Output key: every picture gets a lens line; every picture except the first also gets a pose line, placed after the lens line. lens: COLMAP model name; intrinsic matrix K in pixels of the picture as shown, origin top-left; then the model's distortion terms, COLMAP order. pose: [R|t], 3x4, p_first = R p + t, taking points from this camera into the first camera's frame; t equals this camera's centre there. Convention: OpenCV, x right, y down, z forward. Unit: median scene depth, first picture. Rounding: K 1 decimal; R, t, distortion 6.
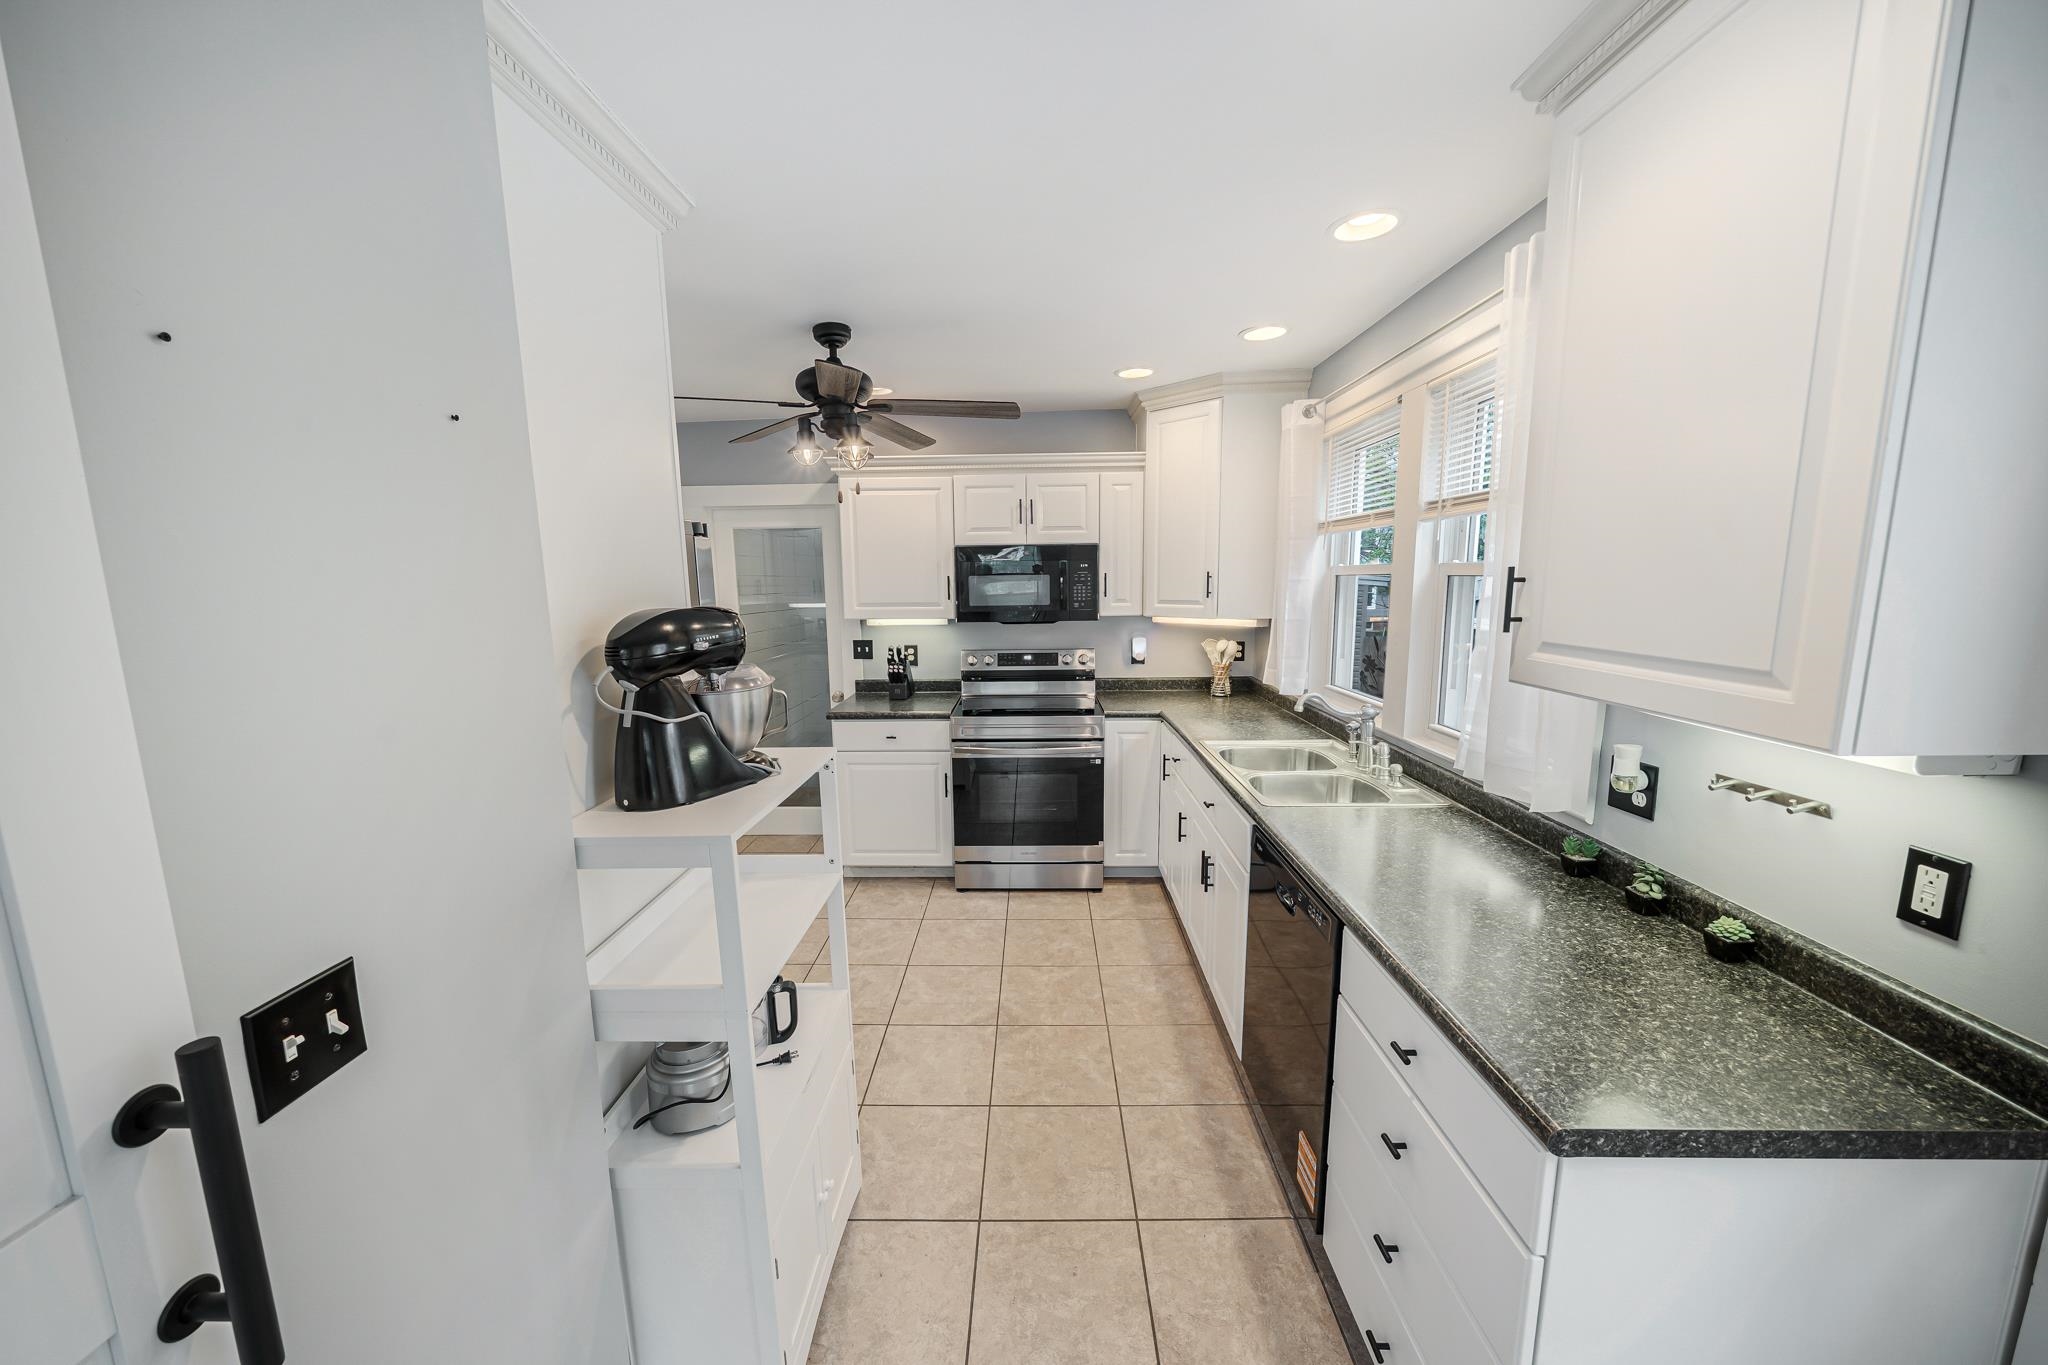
lens RADIAL K [[721.6, 0, 1015.5], [0, 721.6, 678.5], [0, 0, 1]] dist [-0.007612, 0.000035]
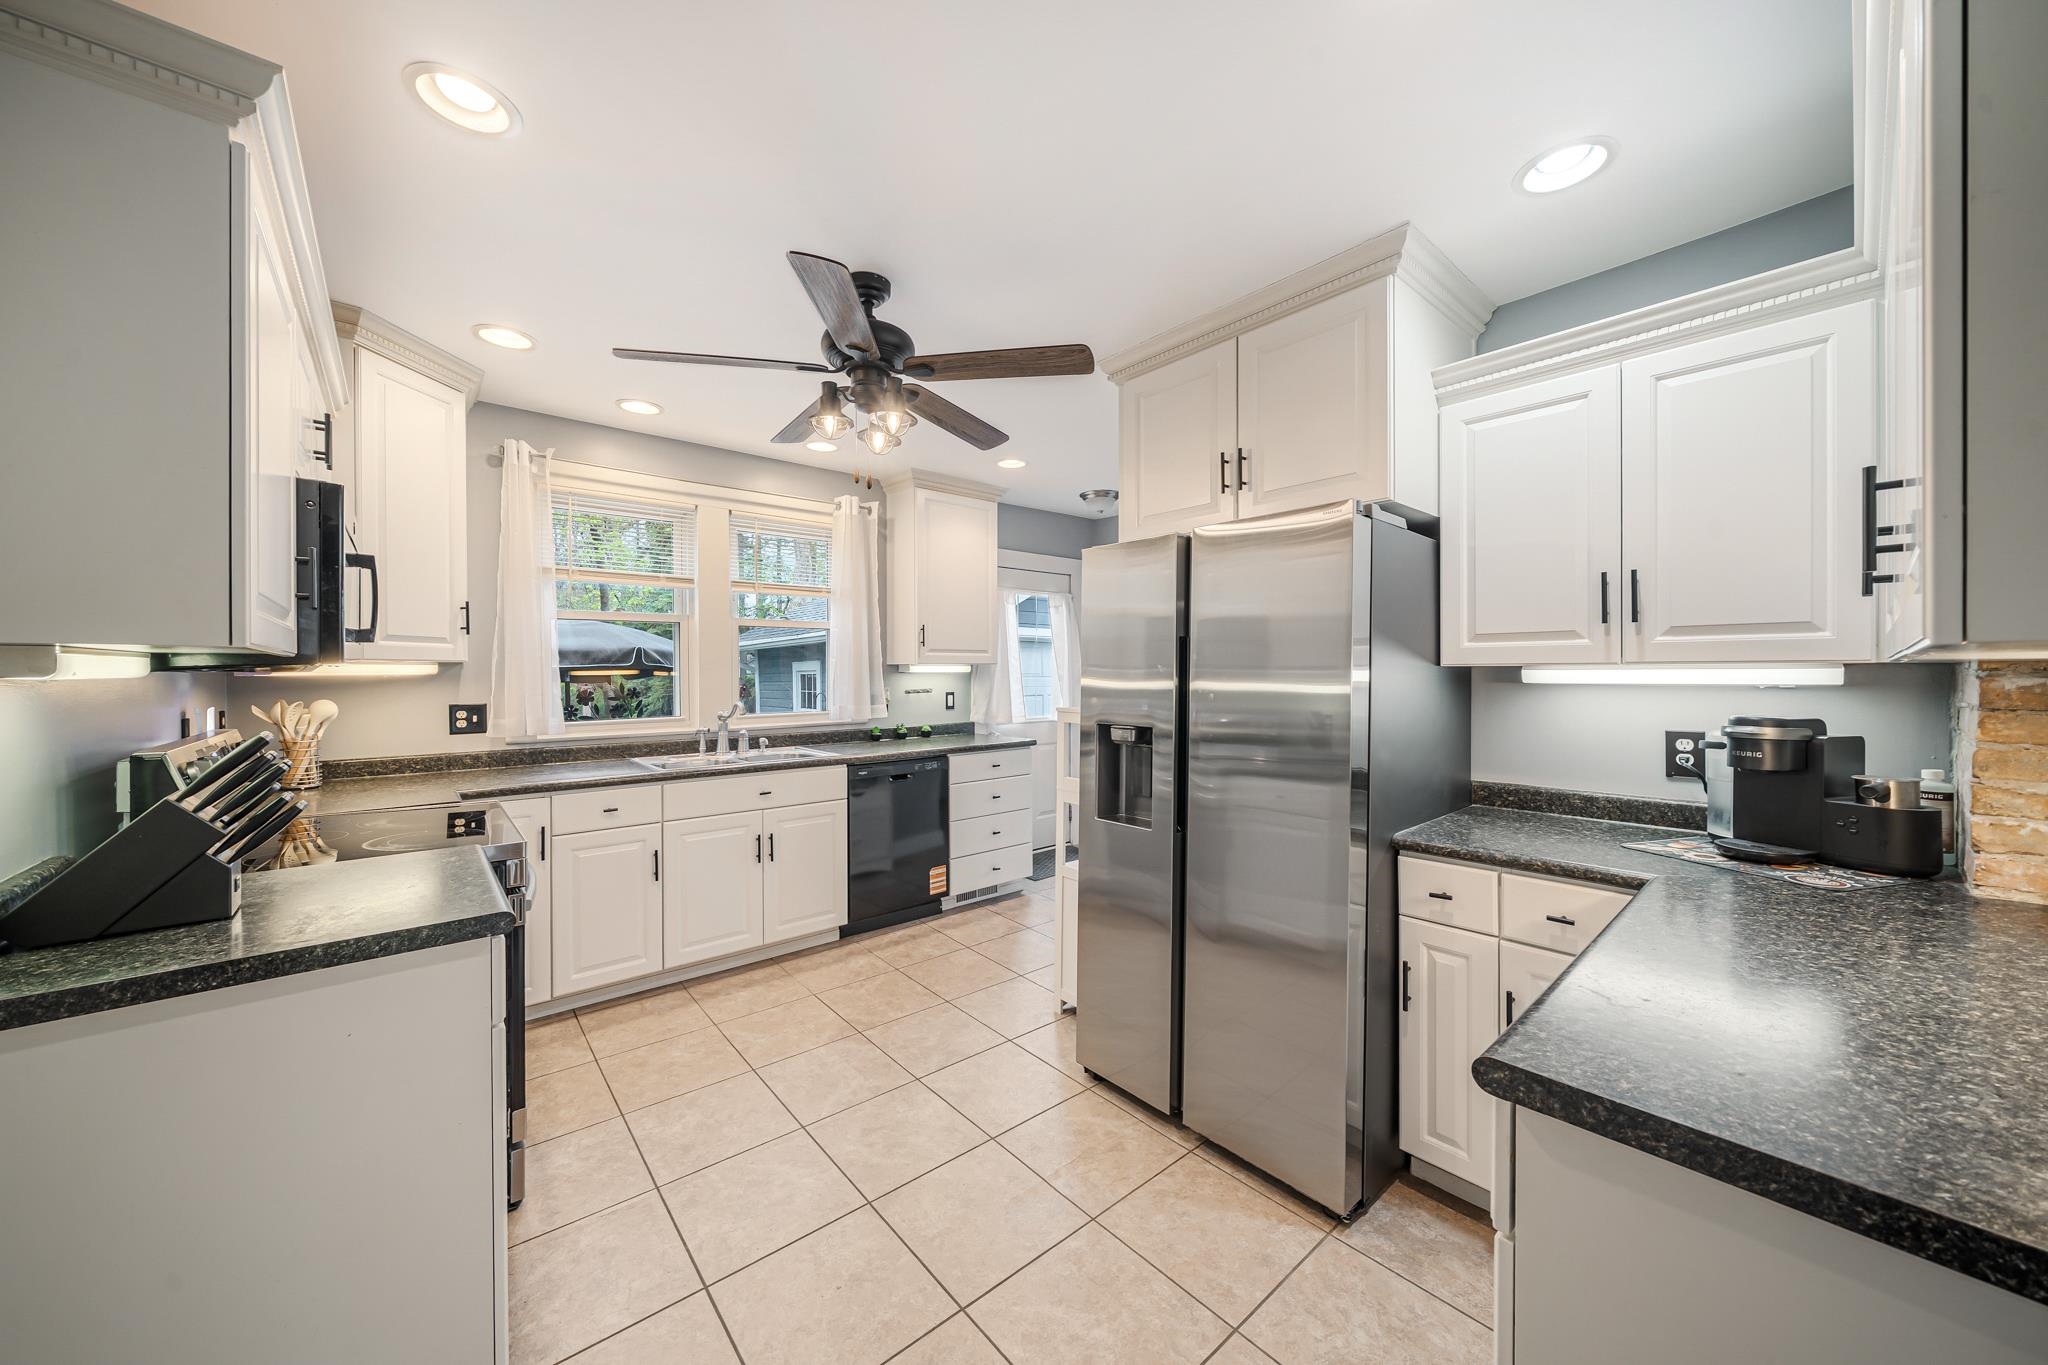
lens RADIAL K [[721.6, 0, 1015.5], [0, 721.6, 678.5], [0, 0, 1]] dist [-0.007612, 0.000035]
pose [[-0.672054, 0.006363, 0.740474, -0.658156], [0.114974, 0.988733, 0.095854, -0.064996], [-0.731522, 0.149554, -0.665214, 1.008274]]
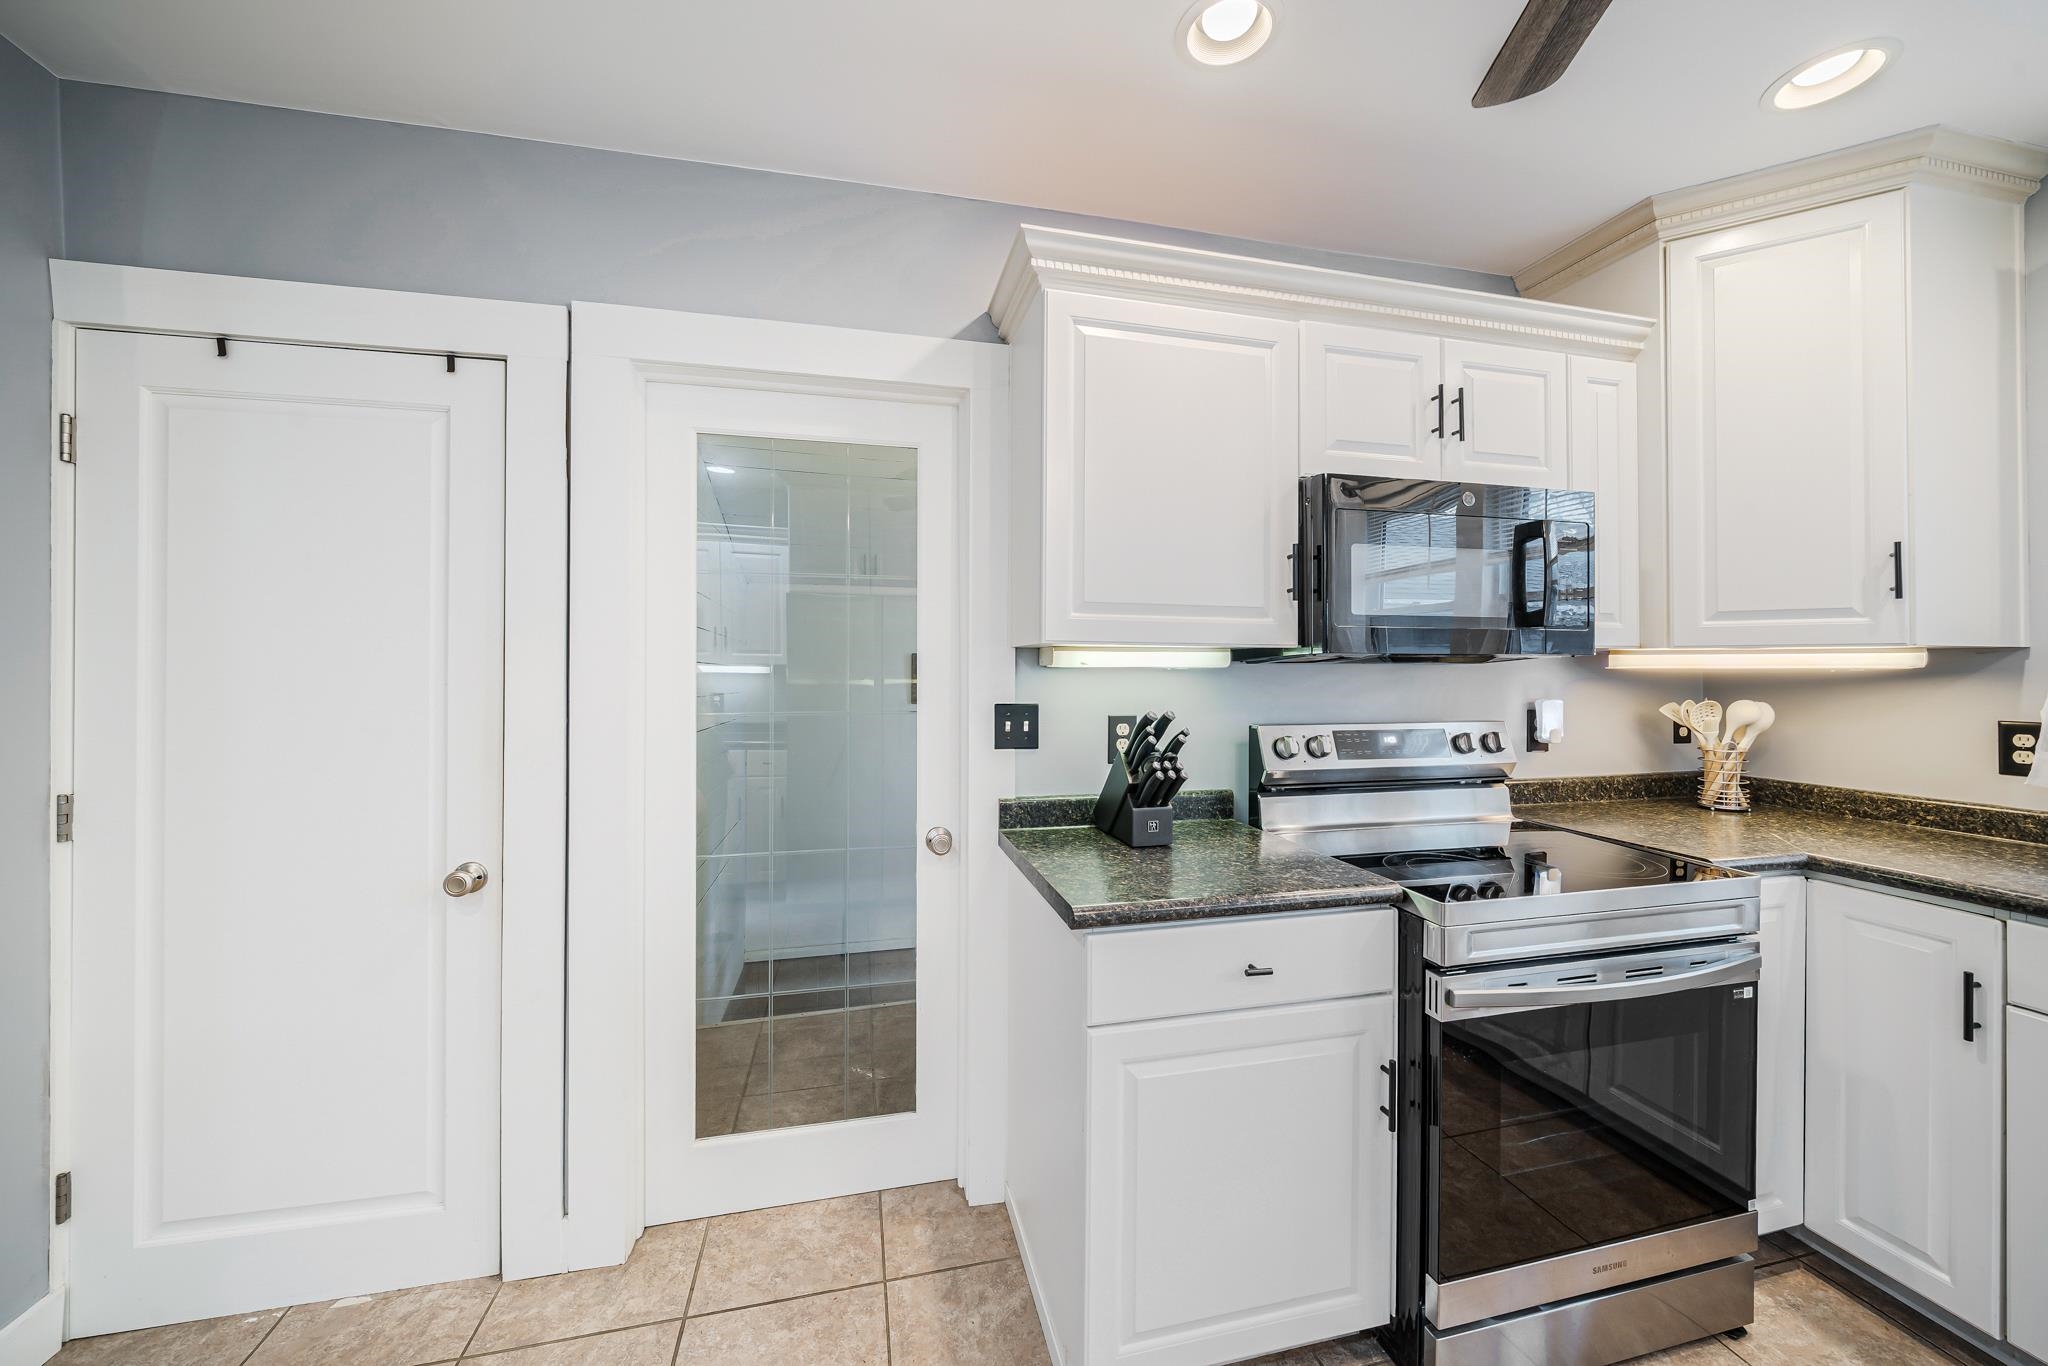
lens RADIAL K [[734.3, 0, 1028.5], [0, 734.3, 667.3], [0, 0, 1]] dist [-0.006634, 0.000231]
pose [[0.966322, 0.015560, 0.256865, -0.357143], [0.022911, 0.989005, -0.146100, -0.012496], [-0.256314, 0.147064, 0.955340, 0.653038]]
